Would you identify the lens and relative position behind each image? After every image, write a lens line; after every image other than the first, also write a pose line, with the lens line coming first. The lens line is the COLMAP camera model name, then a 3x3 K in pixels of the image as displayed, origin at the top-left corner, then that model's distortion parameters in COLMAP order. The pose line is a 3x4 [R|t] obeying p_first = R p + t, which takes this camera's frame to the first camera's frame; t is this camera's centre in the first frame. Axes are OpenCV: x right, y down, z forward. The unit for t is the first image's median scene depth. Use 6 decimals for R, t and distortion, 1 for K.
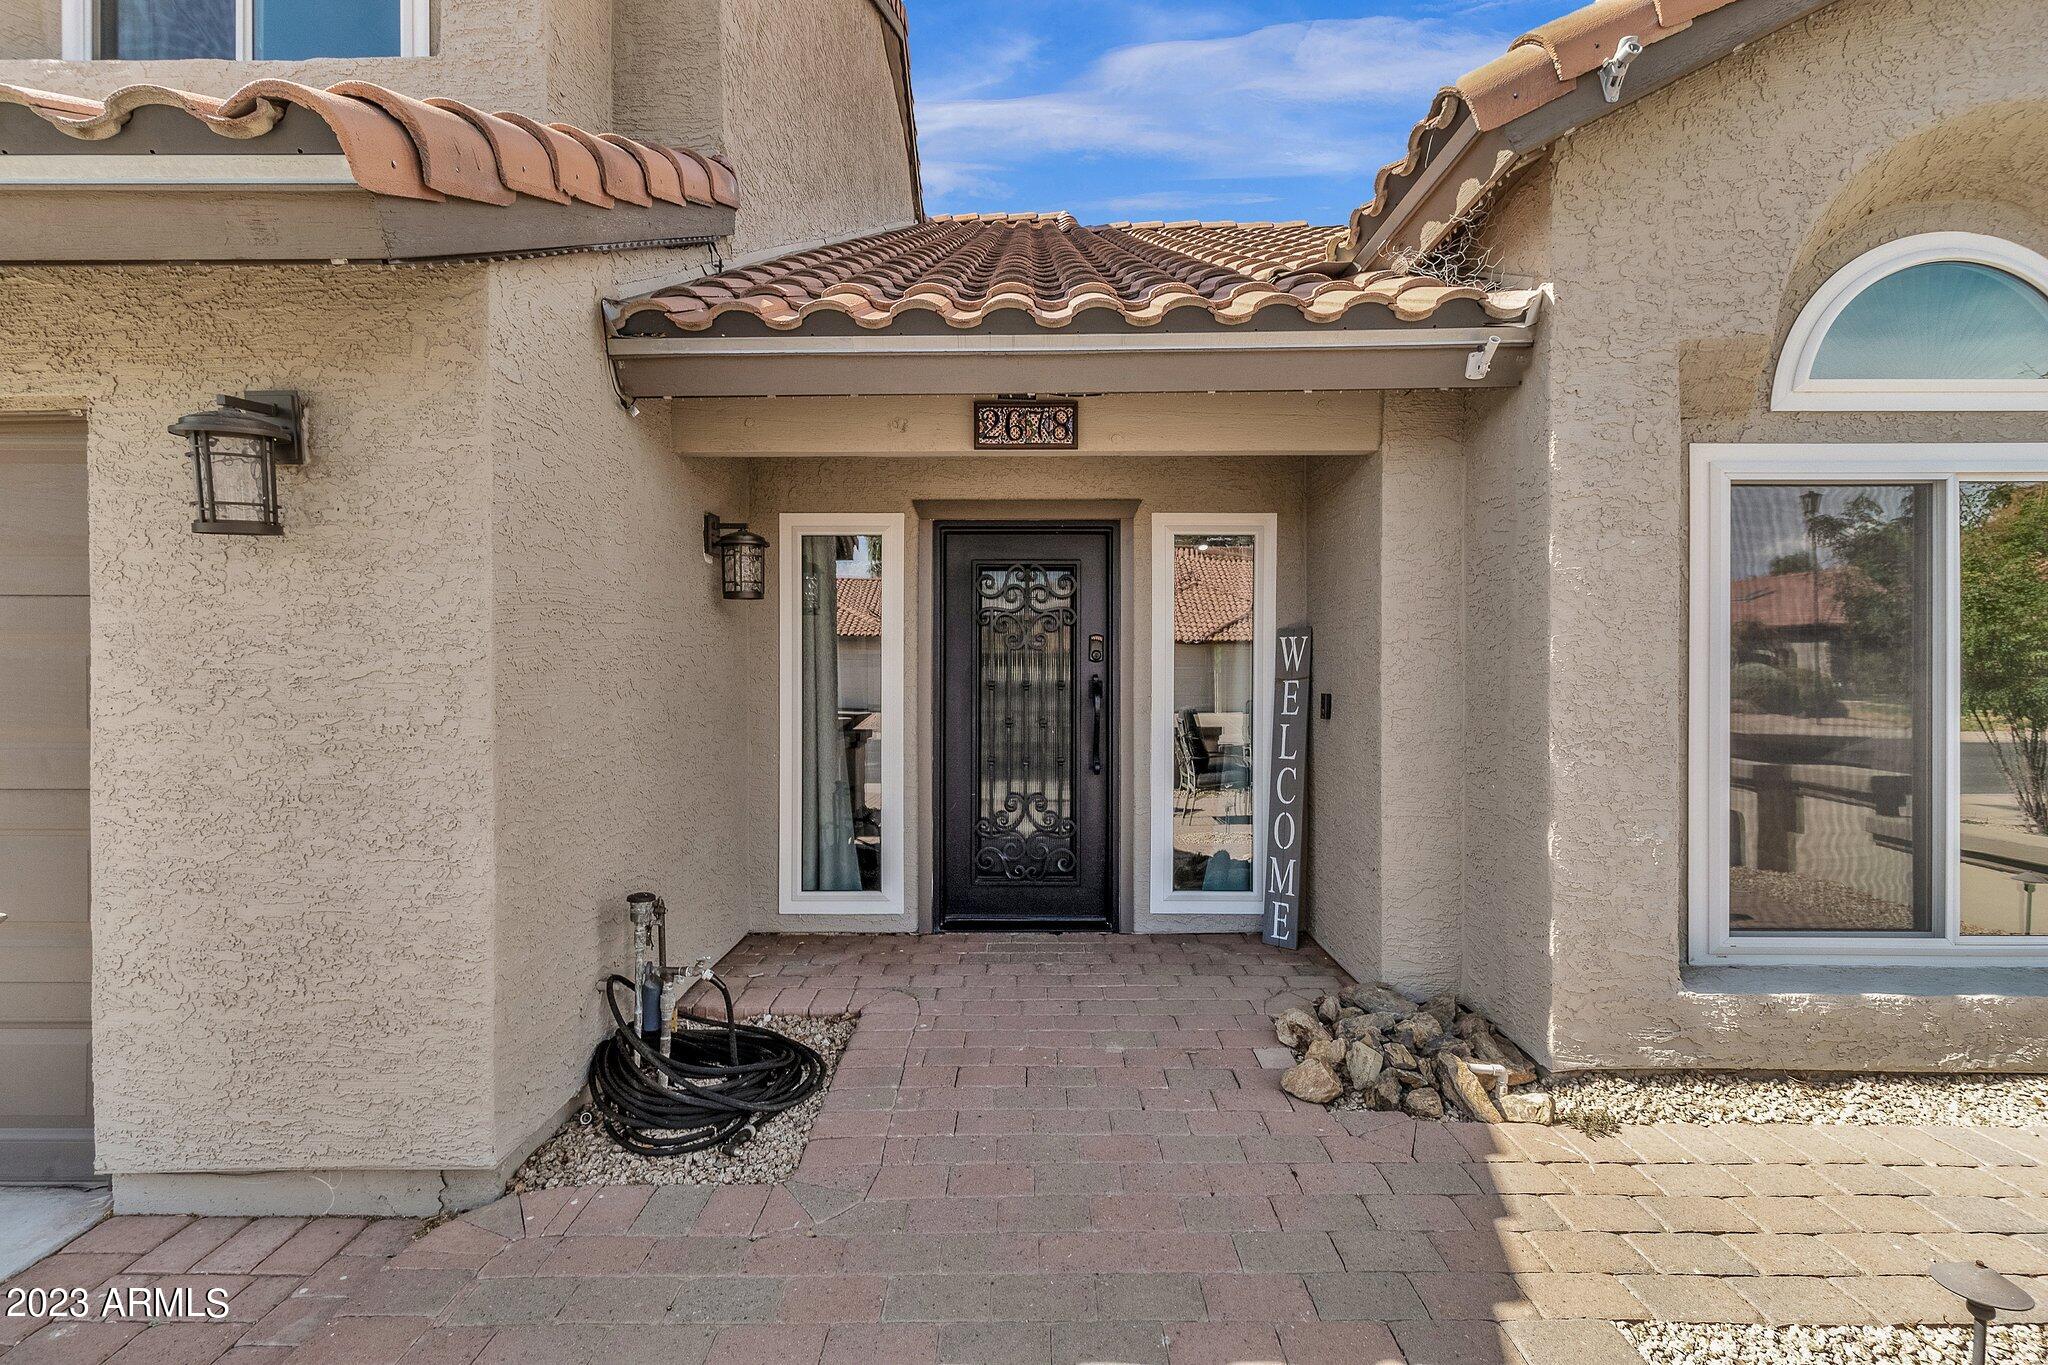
lens RADIAL K [[936.4, 0, 1023.2], [0, 936.4, 668.7], [0, 0, 1]] dist [0.003254, -0.000072]
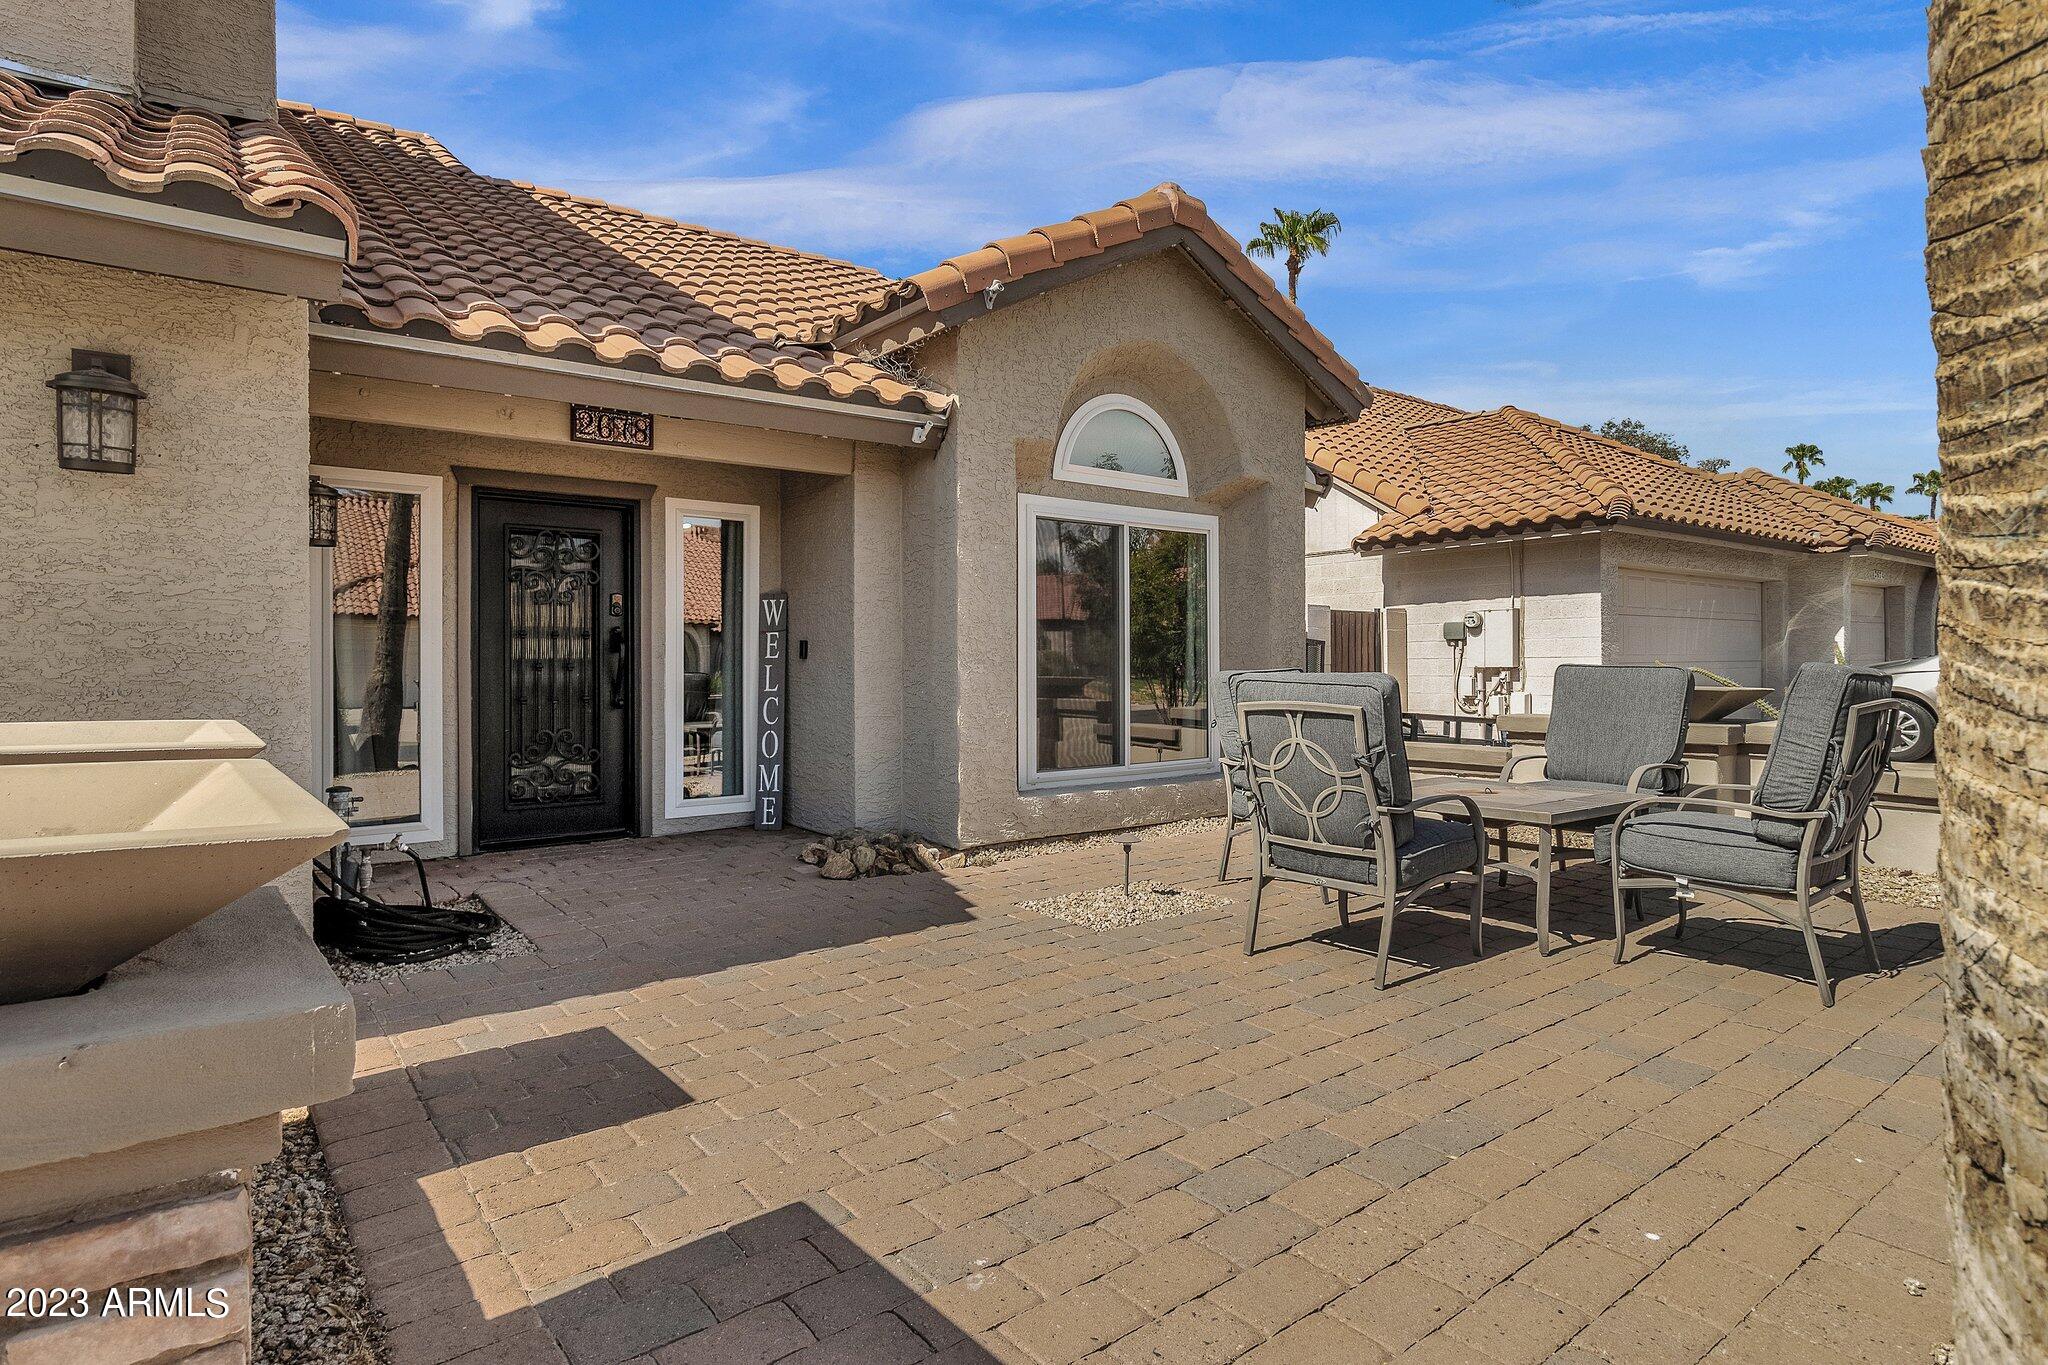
lens RADIAL K [[1111.3, 0, 1026.9], [0, 1111.3, 632.2], [0, 0, 1]] dist [-0.000777, -0.000712]
pose [[0.781478, 0.015057, 0.623751, -0.610063], [0.003474, 0.999588, -0.028482, 0.085457], [-0.623923, 0.024425, 0.781104, -0.672966]]
